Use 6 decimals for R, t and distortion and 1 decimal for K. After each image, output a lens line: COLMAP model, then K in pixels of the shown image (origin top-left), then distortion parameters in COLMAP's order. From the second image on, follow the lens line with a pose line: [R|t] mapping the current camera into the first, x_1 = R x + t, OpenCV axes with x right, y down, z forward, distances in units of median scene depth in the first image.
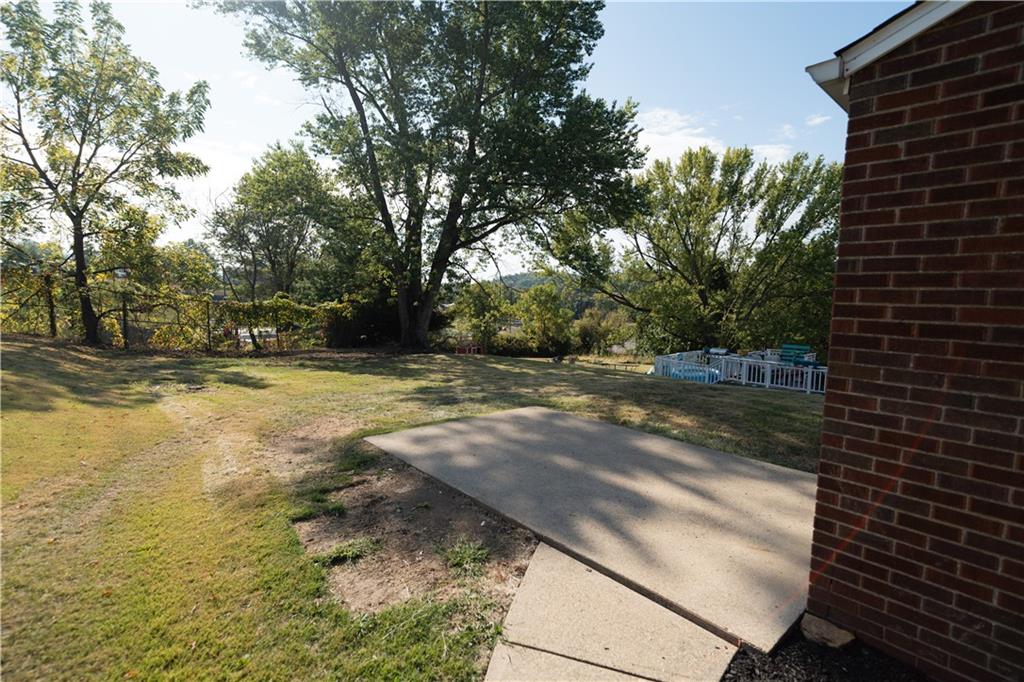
lens RADIAL K [[473.8, 0, 512.0], [0, 473.8, 341.0], [0, 0, 1]] dist [-0.034069, 0.014703]
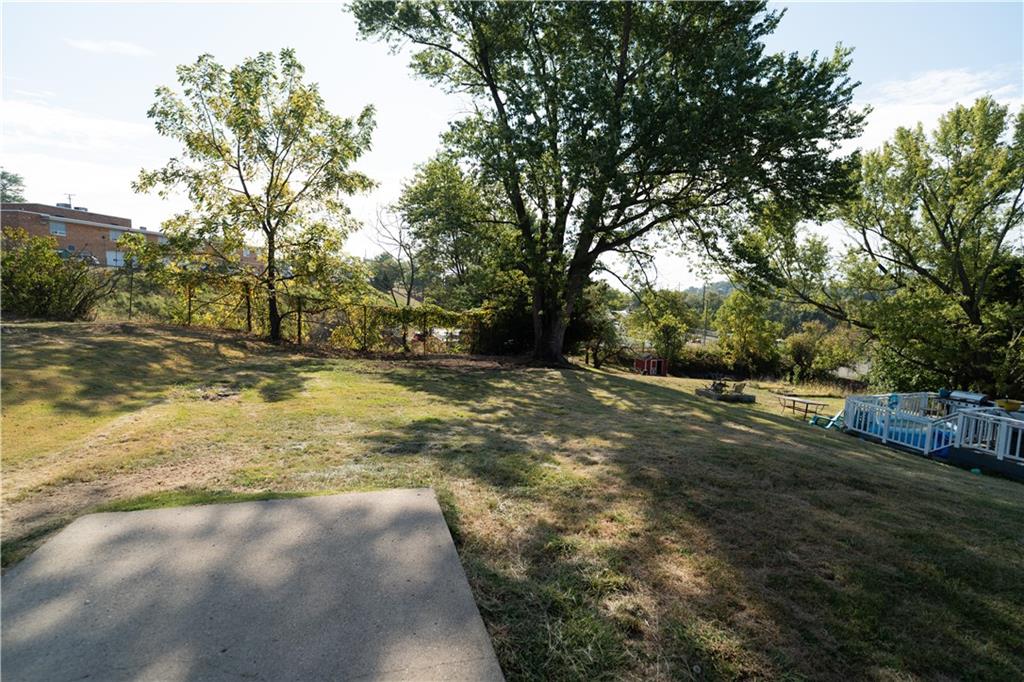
lens RADIAL K [[473.8, 0, 512.0], [0, 473.8, 341.0], [0, 0, 1]] dist [-0.034069, 0.014703]
pose [[0.909664, 0.049610, -0.412372, 0.104658], [-0.054766, 0.998499, -0.000686, -0.017400], [0.411719, 0.023208, 0.911015, 0.123019]]
